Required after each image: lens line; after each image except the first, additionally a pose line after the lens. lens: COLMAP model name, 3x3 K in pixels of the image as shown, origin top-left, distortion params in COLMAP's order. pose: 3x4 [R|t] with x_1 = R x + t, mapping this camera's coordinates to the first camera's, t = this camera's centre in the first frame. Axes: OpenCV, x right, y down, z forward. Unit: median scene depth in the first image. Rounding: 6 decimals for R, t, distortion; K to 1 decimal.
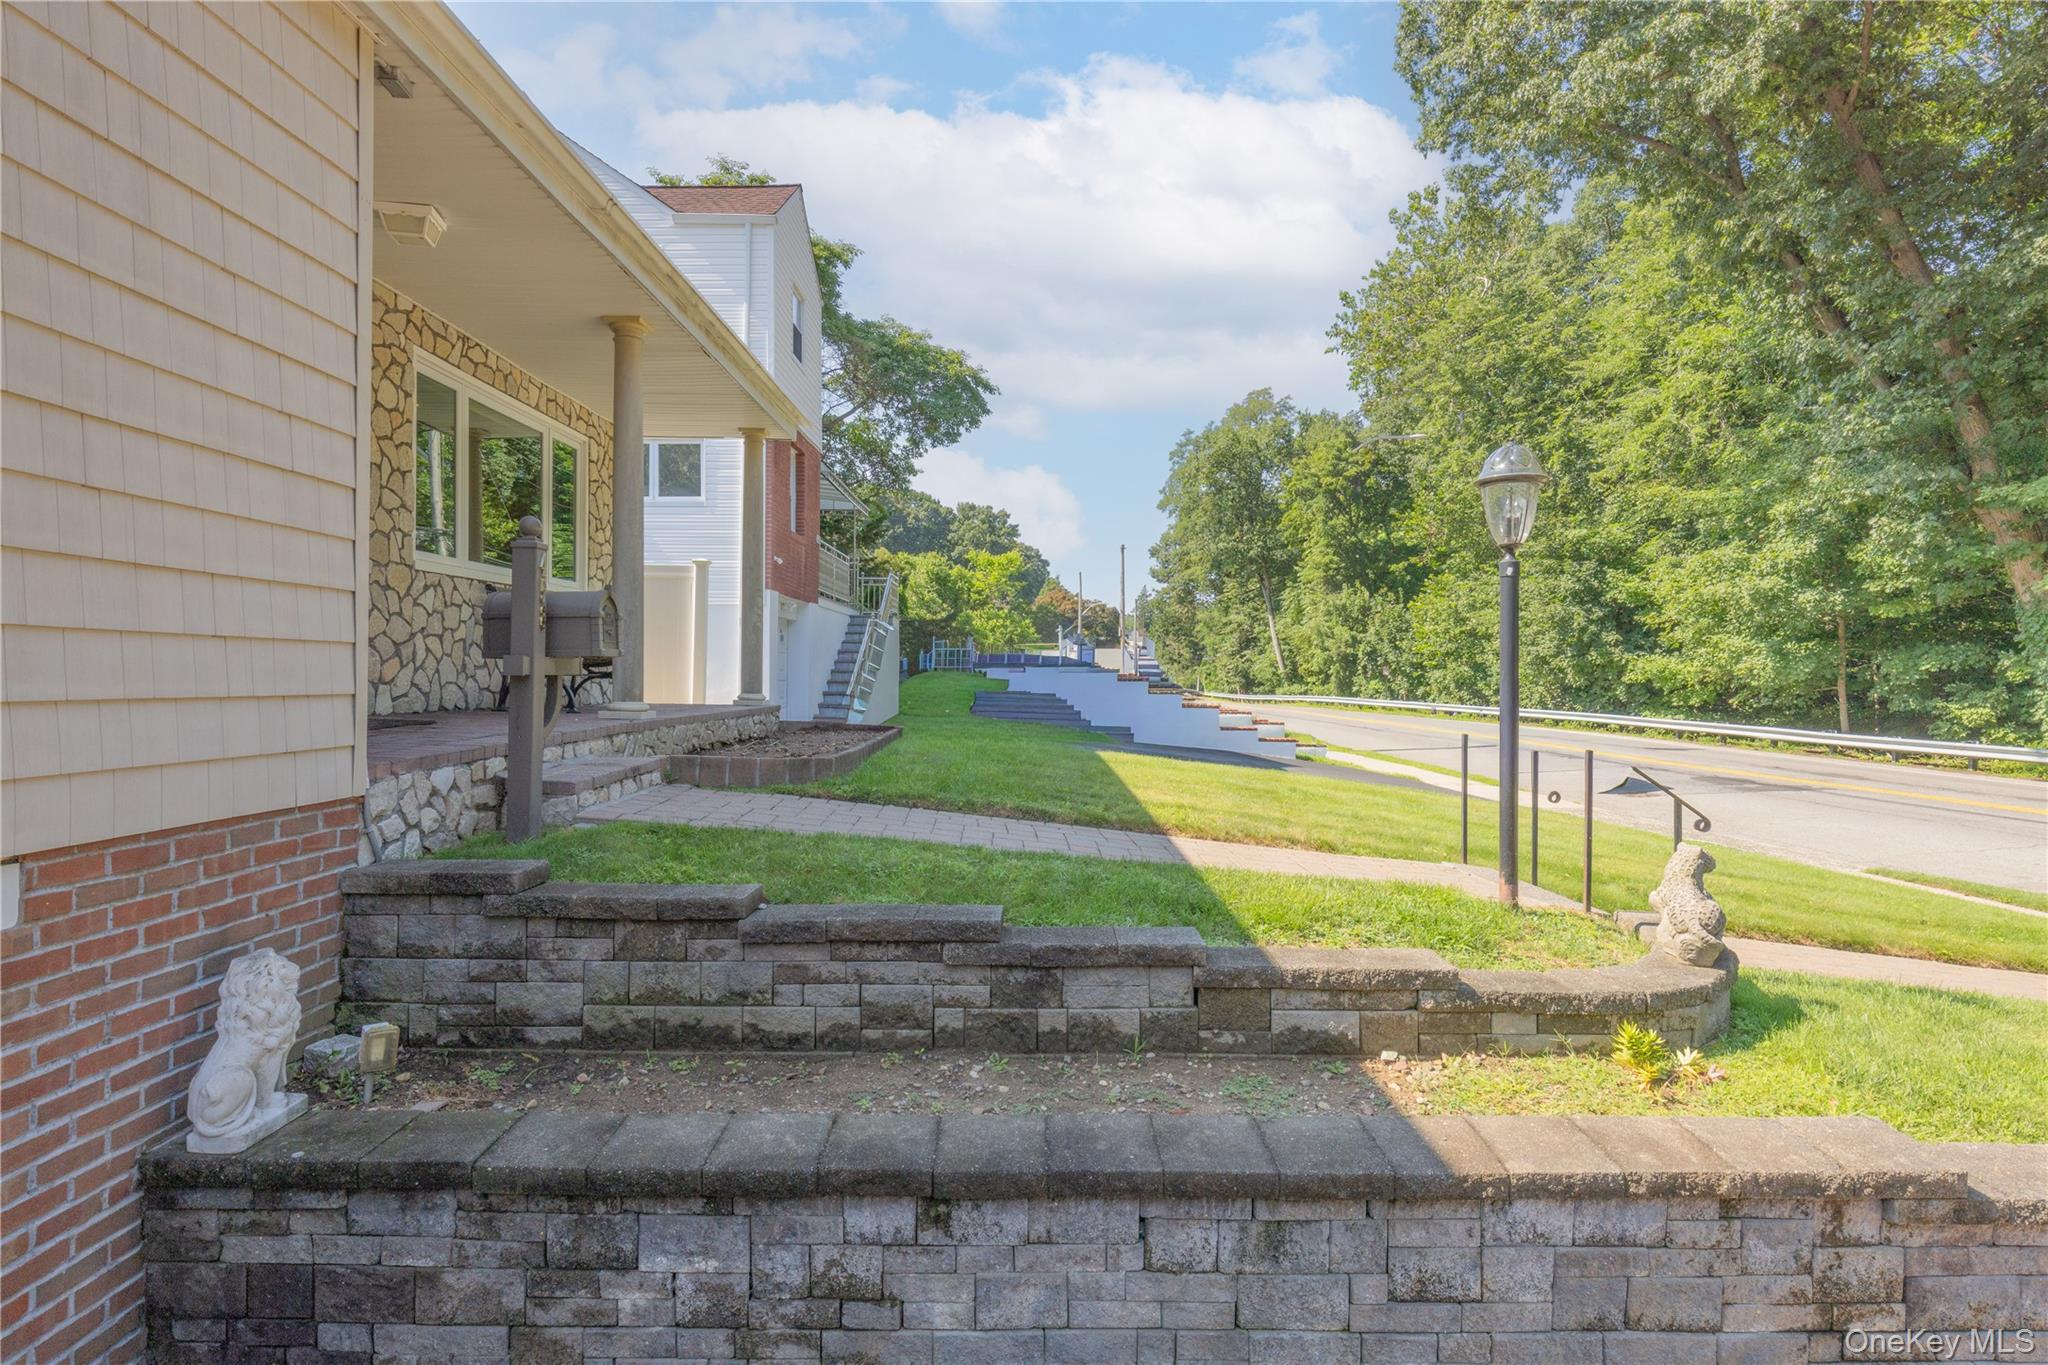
lens RADIAL K [[1081.2, 0, 1027.3], [0, 1081.2, 676.3], [0, 0, 1]] dist [-0.002104, -0.000176]
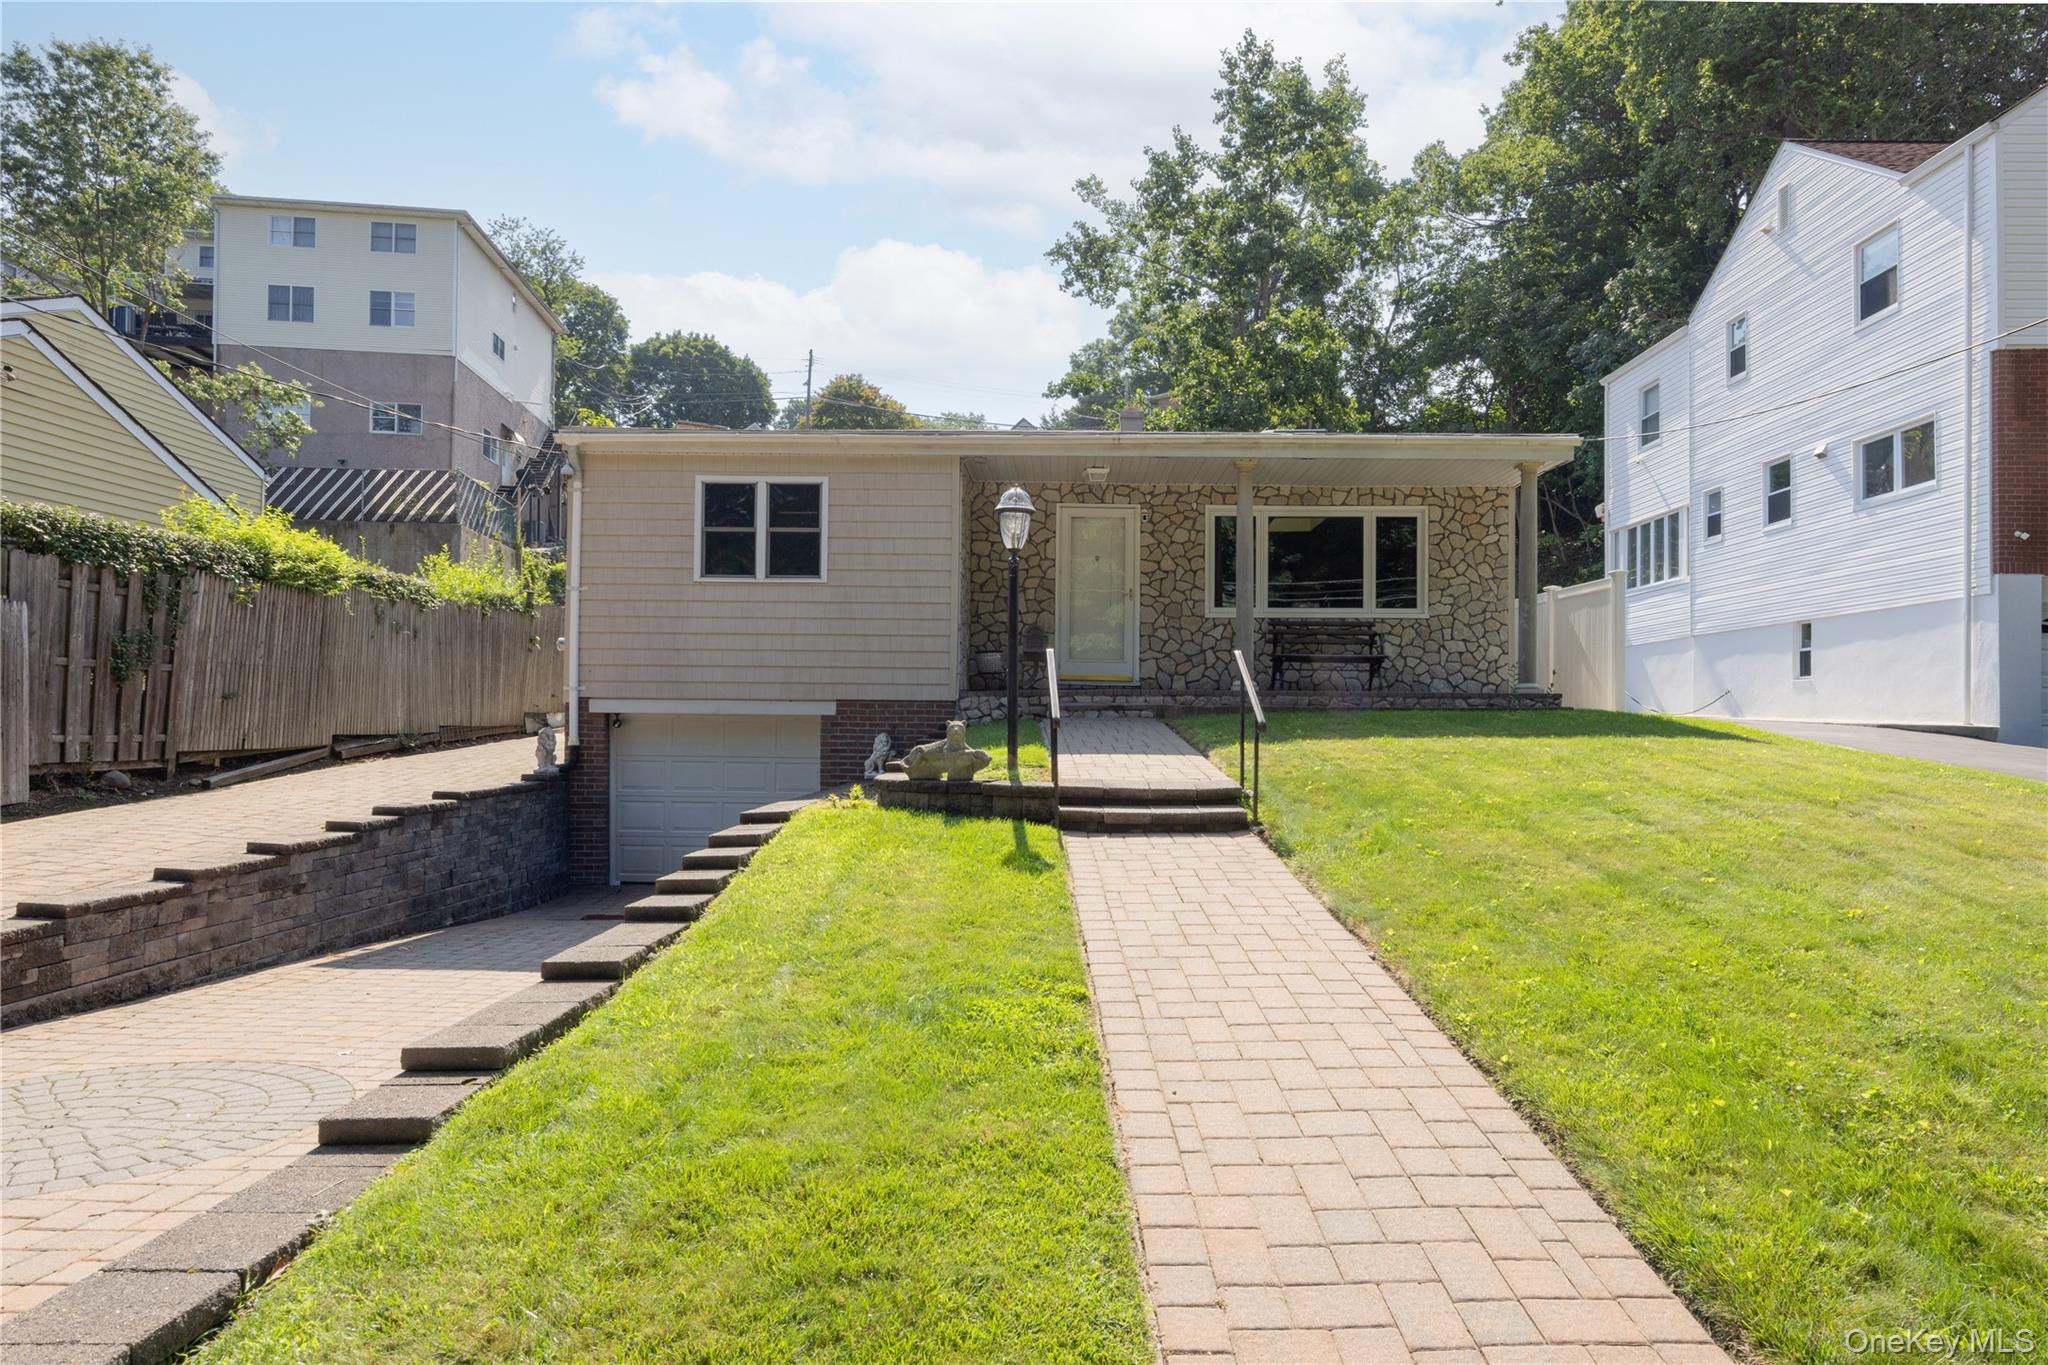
lens RADIAL K [[1163.1, 0, 1084.4], [0, 1163.1, 678.8], [0, 0, 1]] dist [-0.005474, -0.001322]
pose [[0.022196, -0.043535, -0.998805, 0.405524], [-0.007249, 0.999018, -0.043705, 0.028148], [0.999727, 0.008210, 0.021858, 0.192194]]
